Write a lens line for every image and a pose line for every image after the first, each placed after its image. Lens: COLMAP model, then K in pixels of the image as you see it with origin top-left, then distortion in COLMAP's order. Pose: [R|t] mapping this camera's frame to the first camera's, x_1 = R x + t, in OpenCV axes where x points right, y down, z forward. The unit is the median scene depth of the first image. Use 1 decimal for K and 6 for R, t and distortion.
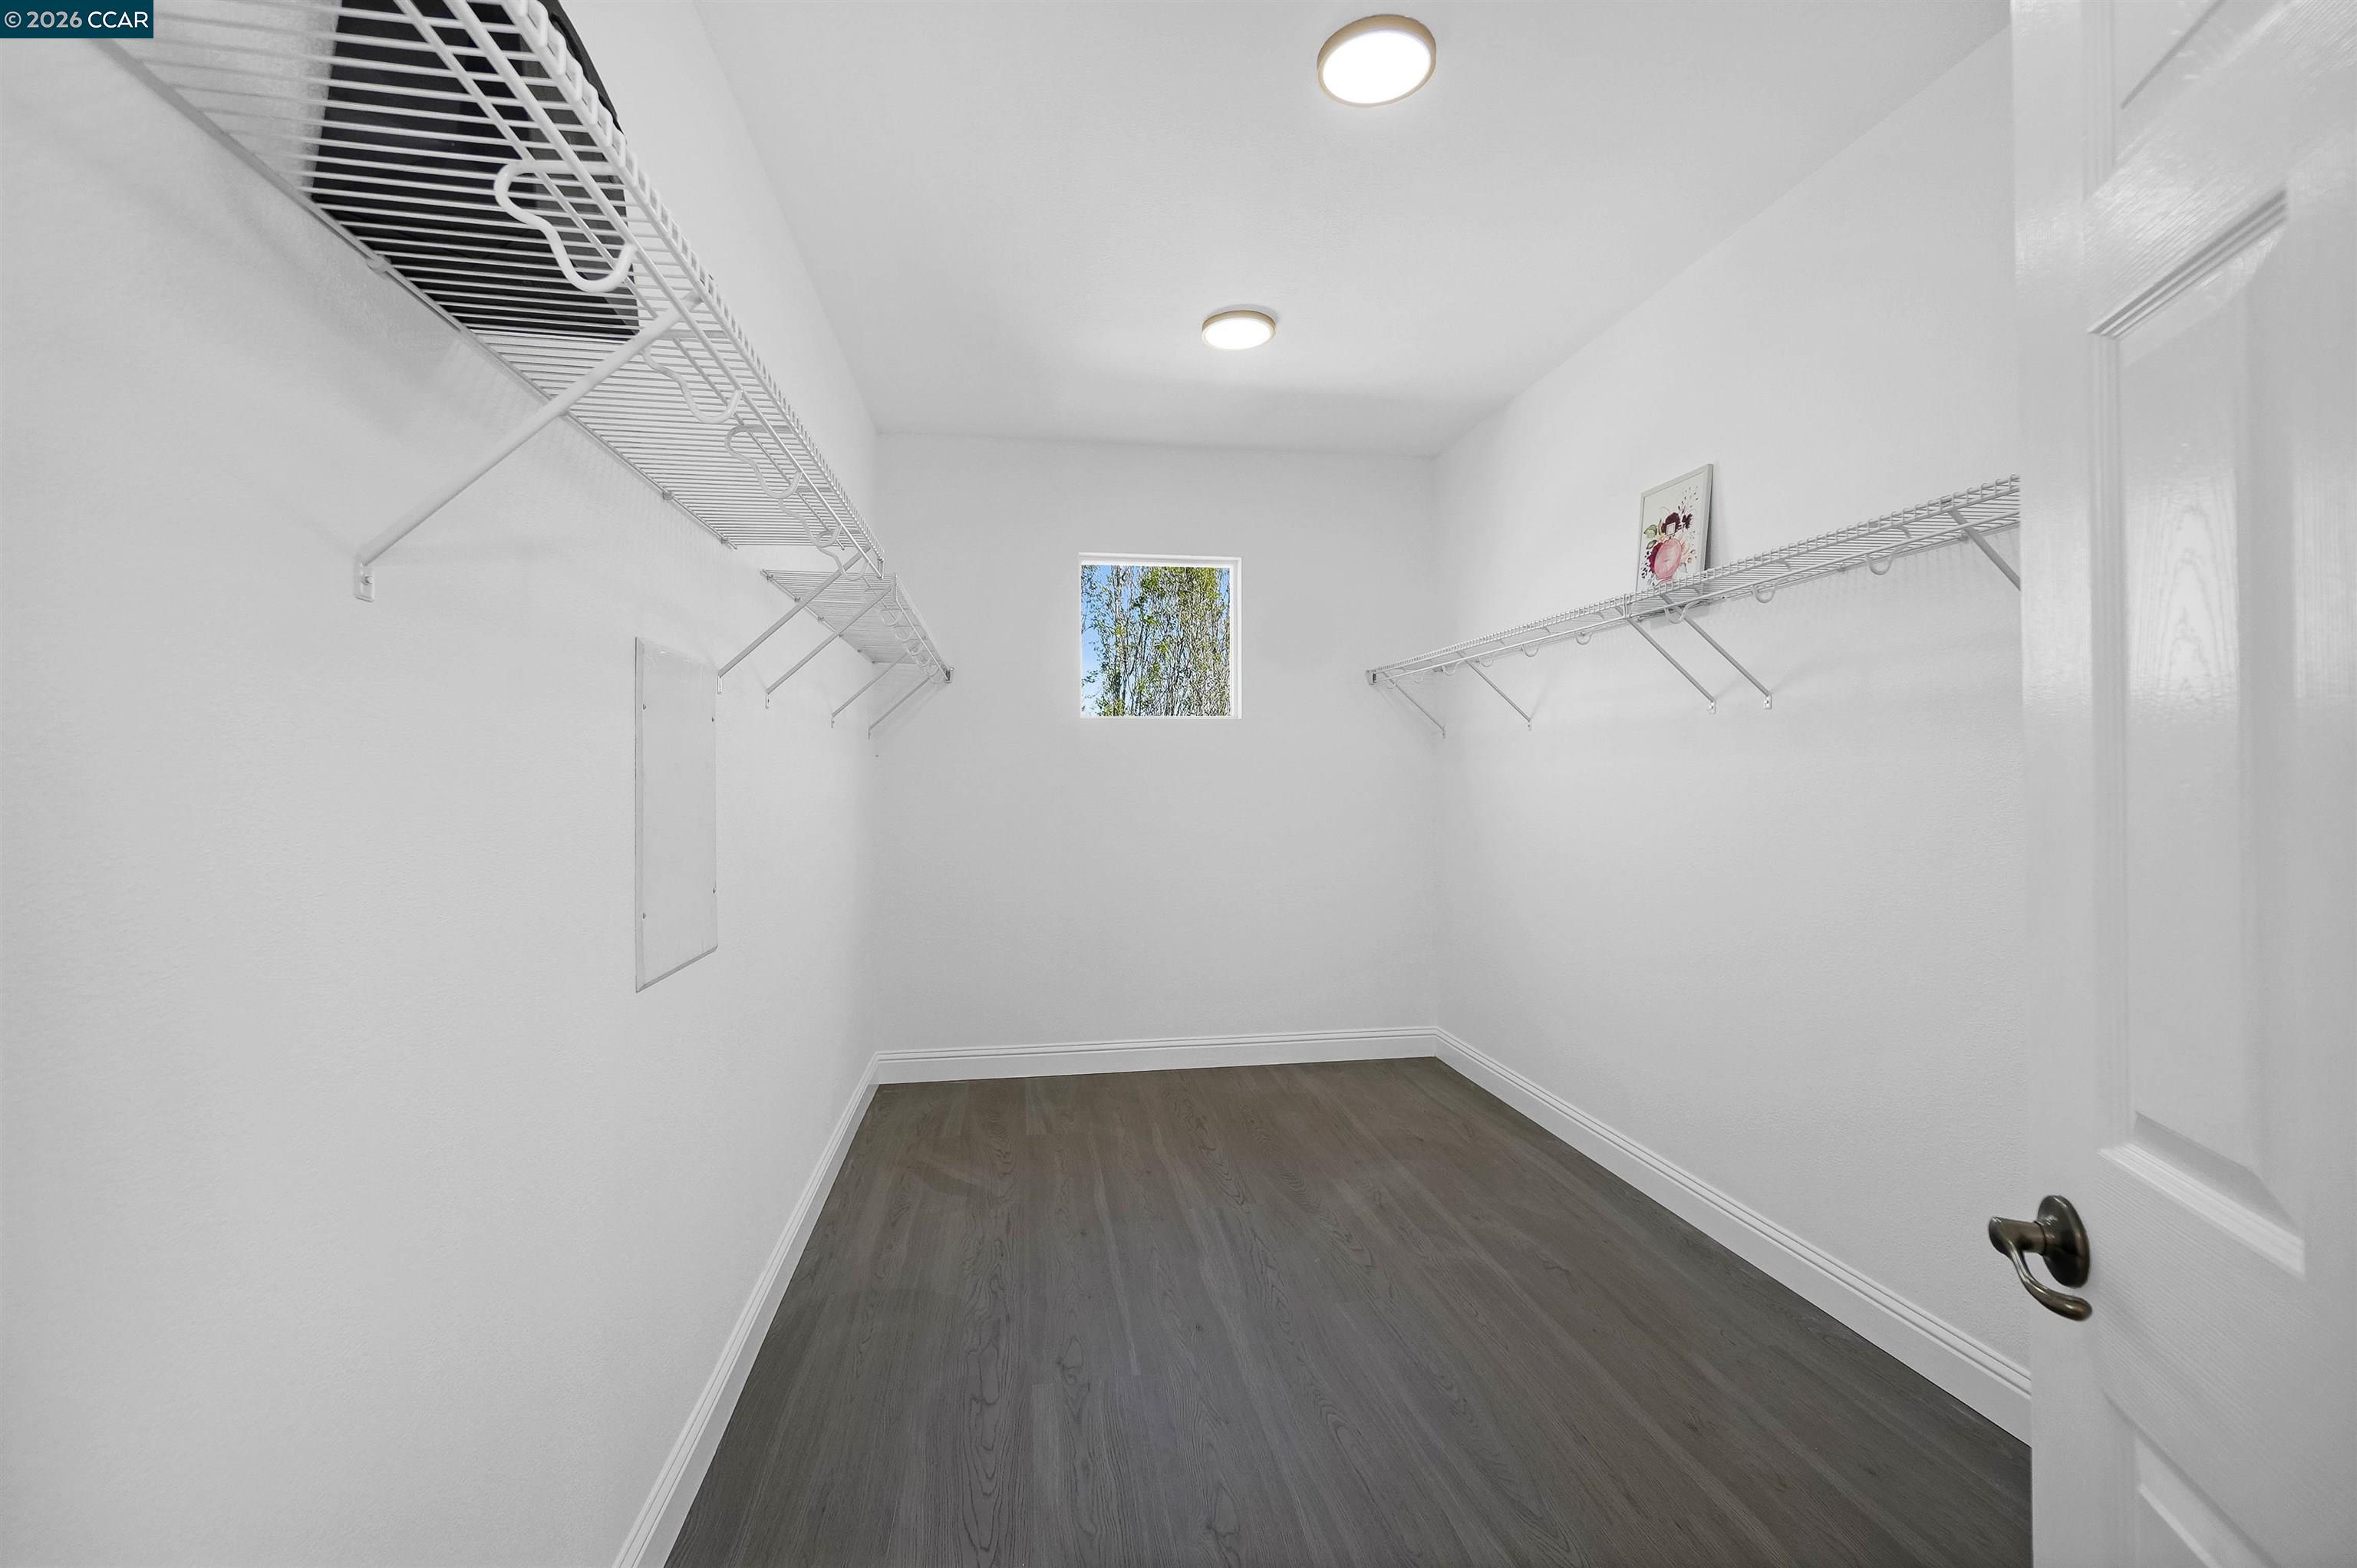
lens RADIAL K [[1022.2, 0, 1176.0], [0, 1022.2, 763.8], [0, 0, 1]] dist [-0.002950, 0.000433]
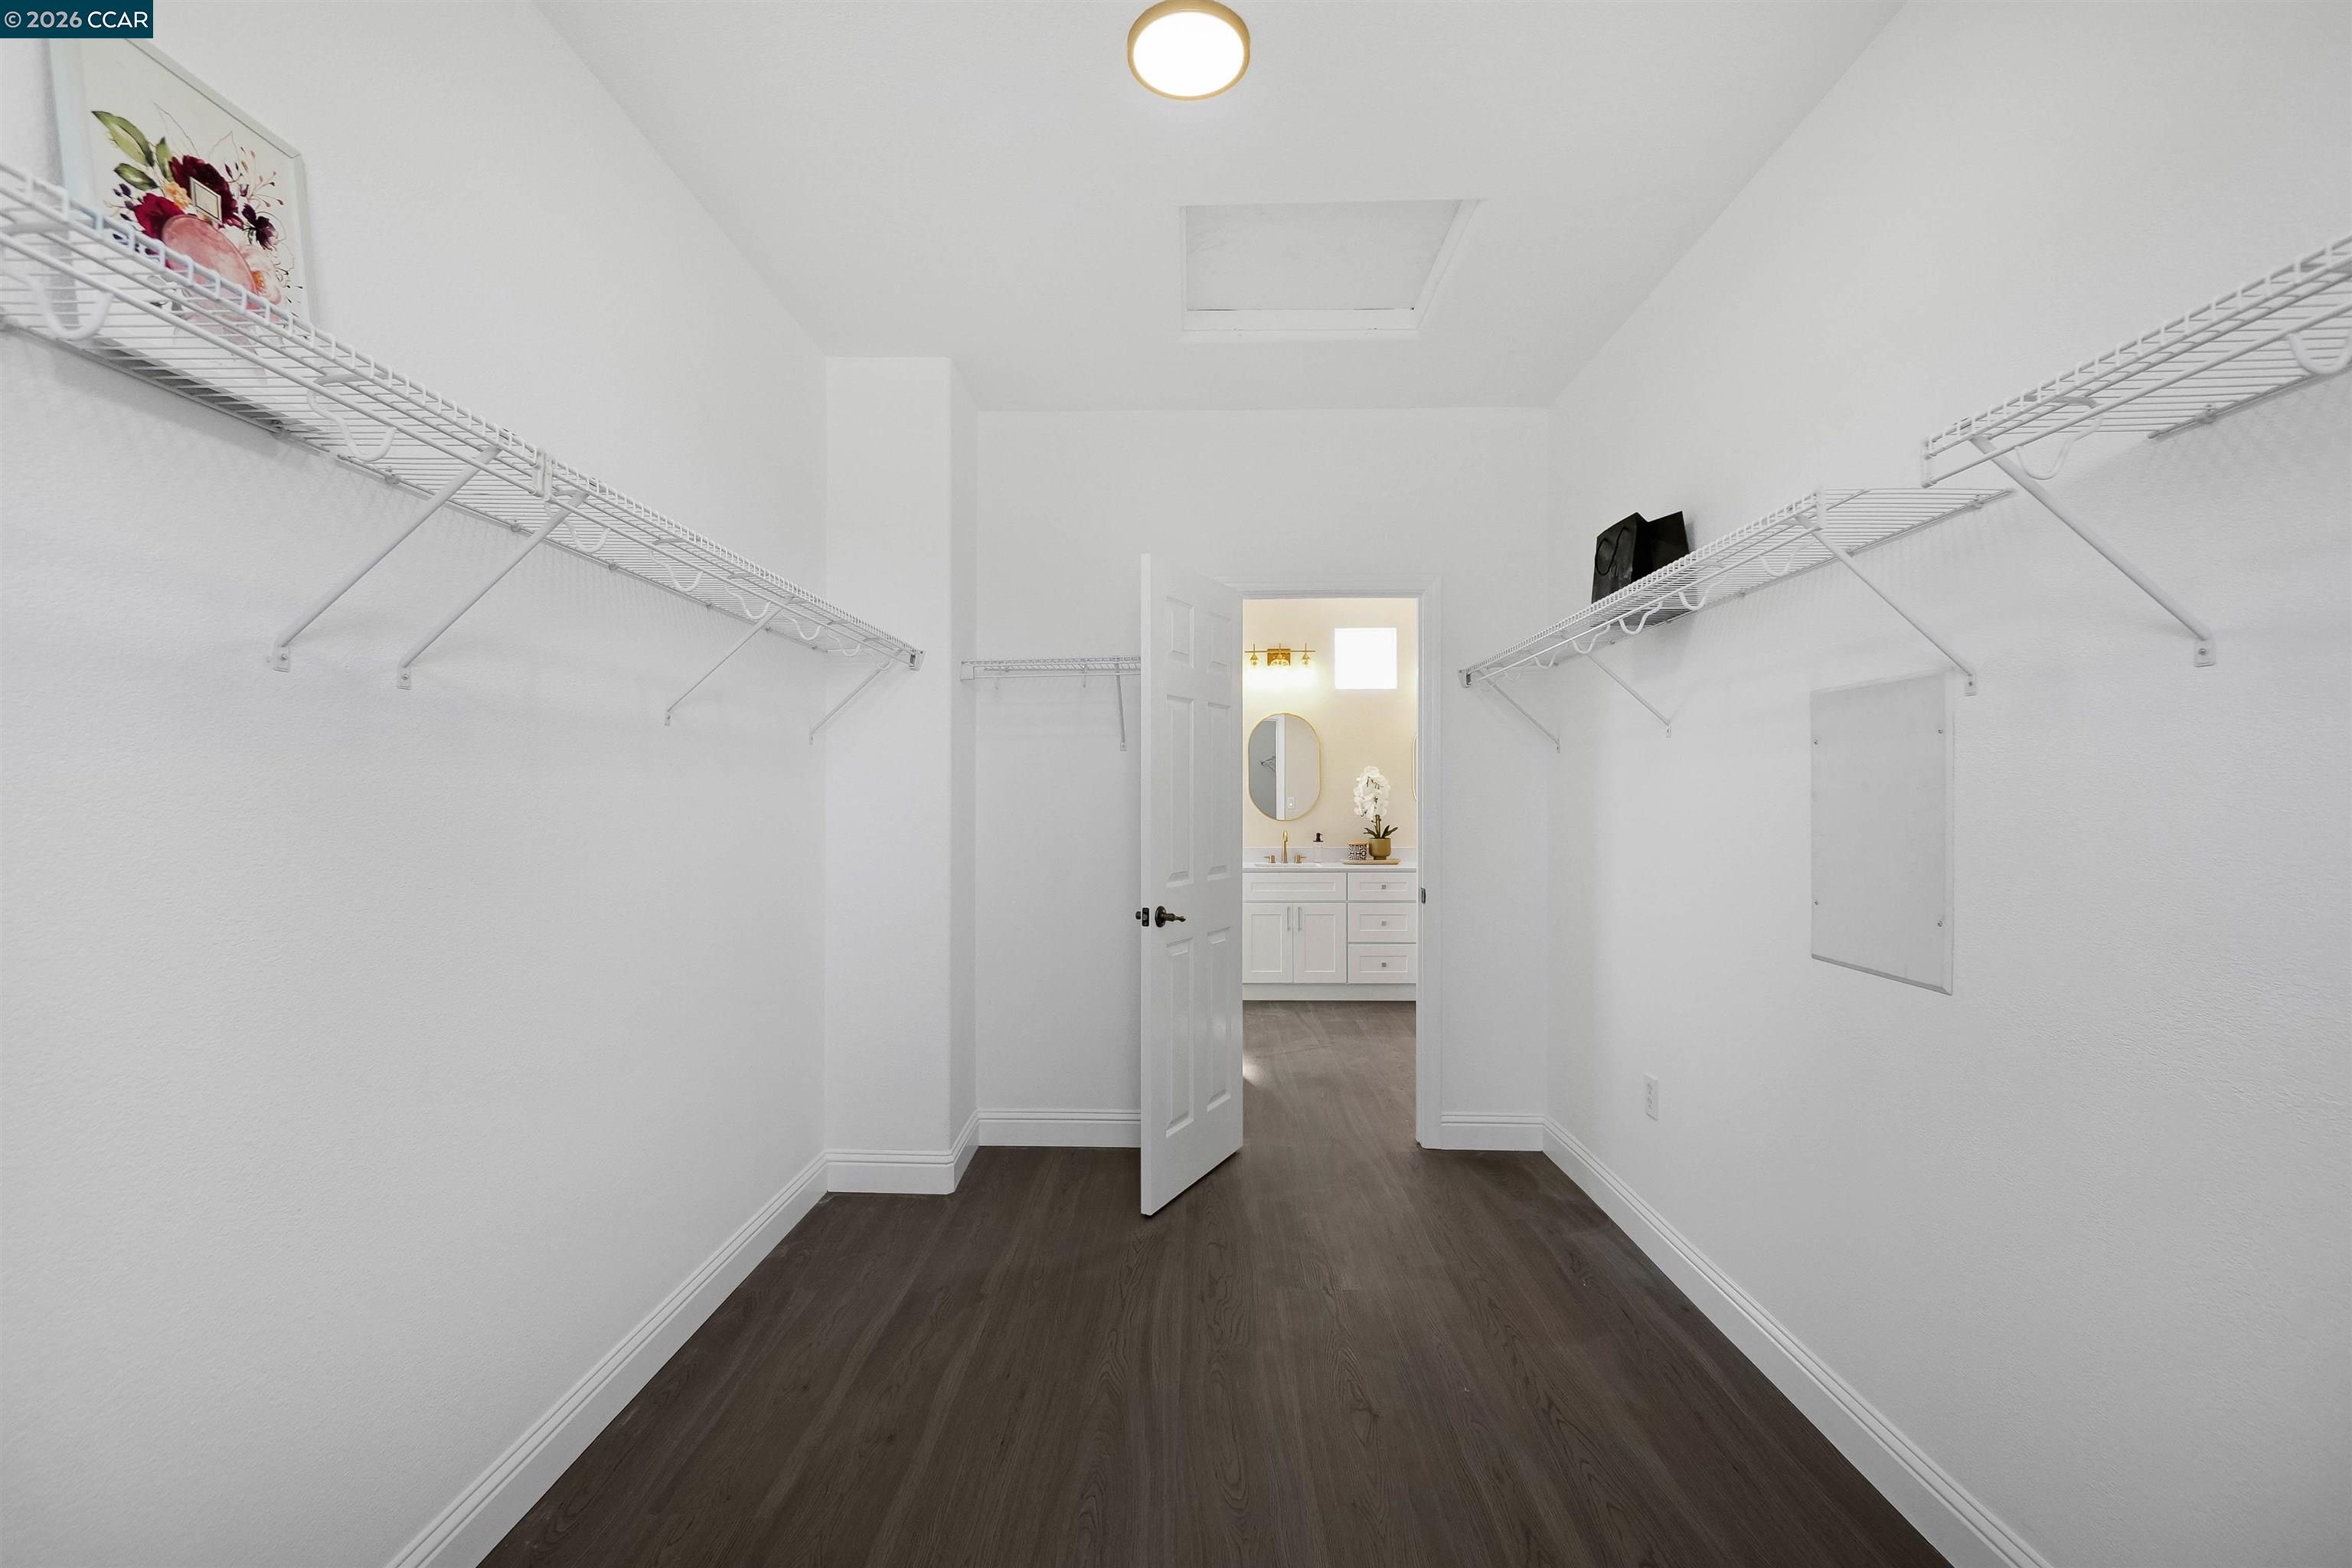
lens RADIAL K [[1020.1, 0, 1173.5], [0, 1020.1, 763.9], [0, 0, 1]] dist [-0.002950, 0.000433]
pose [[-0.984875, 0.008910, 0.173039, 0.031466], [0.000131, 0.998715, -0.050677, 0.018973], [-0.173268, -0.049888, -0.983610, 1.350761]]
